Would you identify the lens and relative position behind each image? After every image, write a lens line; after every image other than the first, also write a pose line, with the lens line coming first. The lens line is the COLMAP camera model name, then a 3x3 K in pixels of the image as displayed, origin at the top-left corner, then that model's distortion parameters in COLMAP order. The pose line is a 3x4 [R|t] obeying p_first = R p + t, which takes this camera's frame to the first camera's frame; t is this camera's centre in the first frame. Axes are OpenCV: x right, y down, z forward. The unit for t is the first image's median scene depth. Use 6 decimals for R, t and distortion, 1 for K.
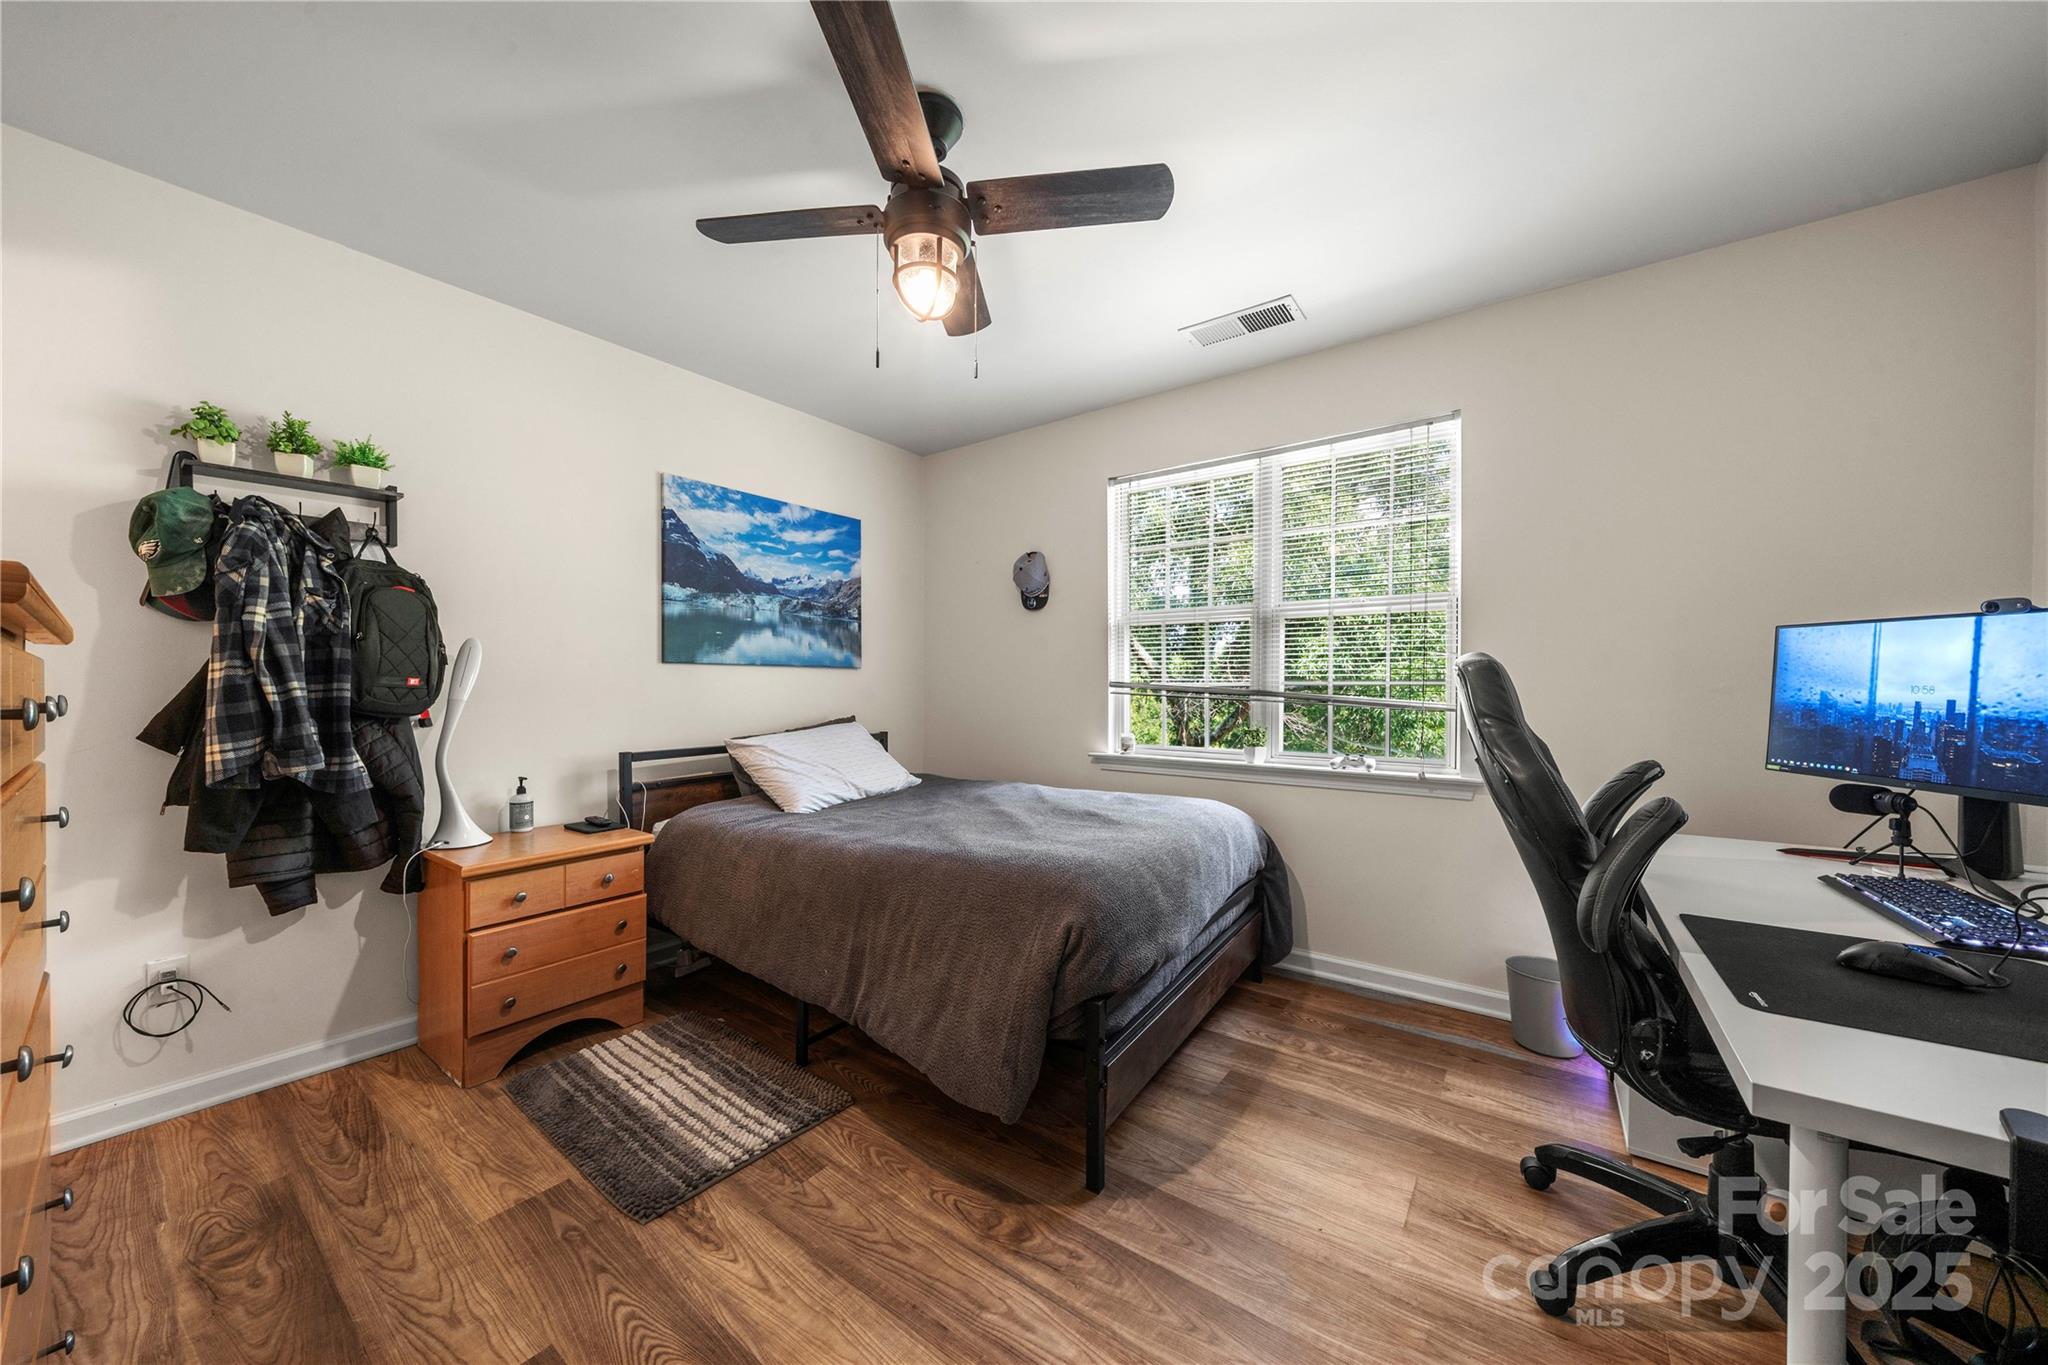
lens RADIAL K [[717.0, 0, 1017.8], [0, 717.0, 692.8], [0, 0, 1]] dist [0.001091, 0.000023]
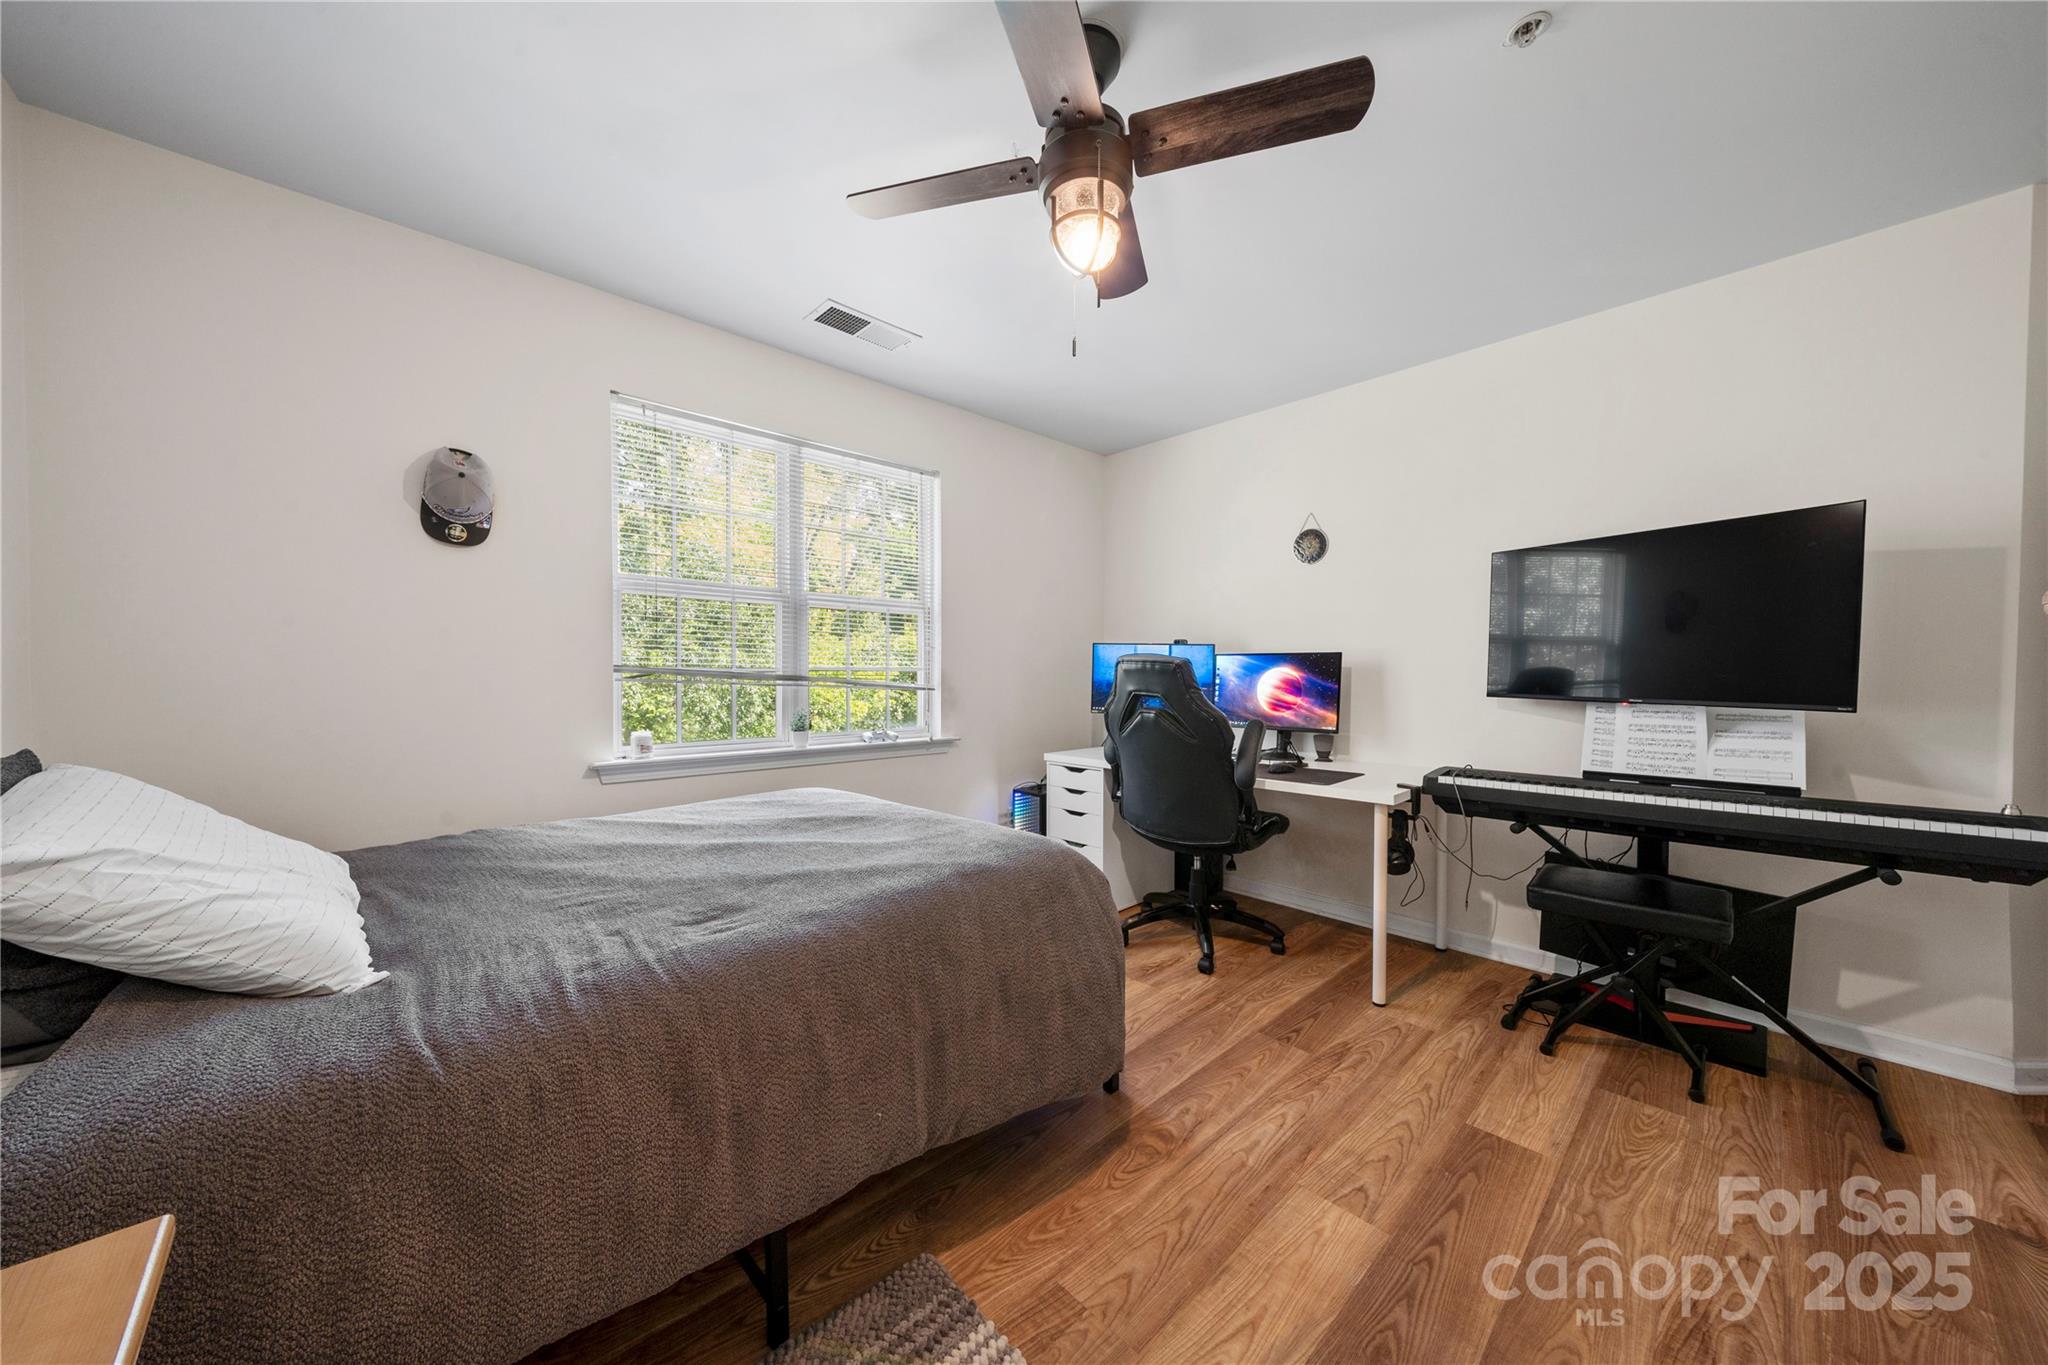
lens RADIAL K [[691.3, 0, 1024.0], [0, 691.3, 682.5], [0, 0, 1]] dist [-0.006516, 0.000013]
pose [[0.174731, -0.015014, 0.984502, -1.027409], [0.005620, 0.999883, 0.014252, -0.008815], [-0.984600, 0.003043, 0.174795, 0.923629]]
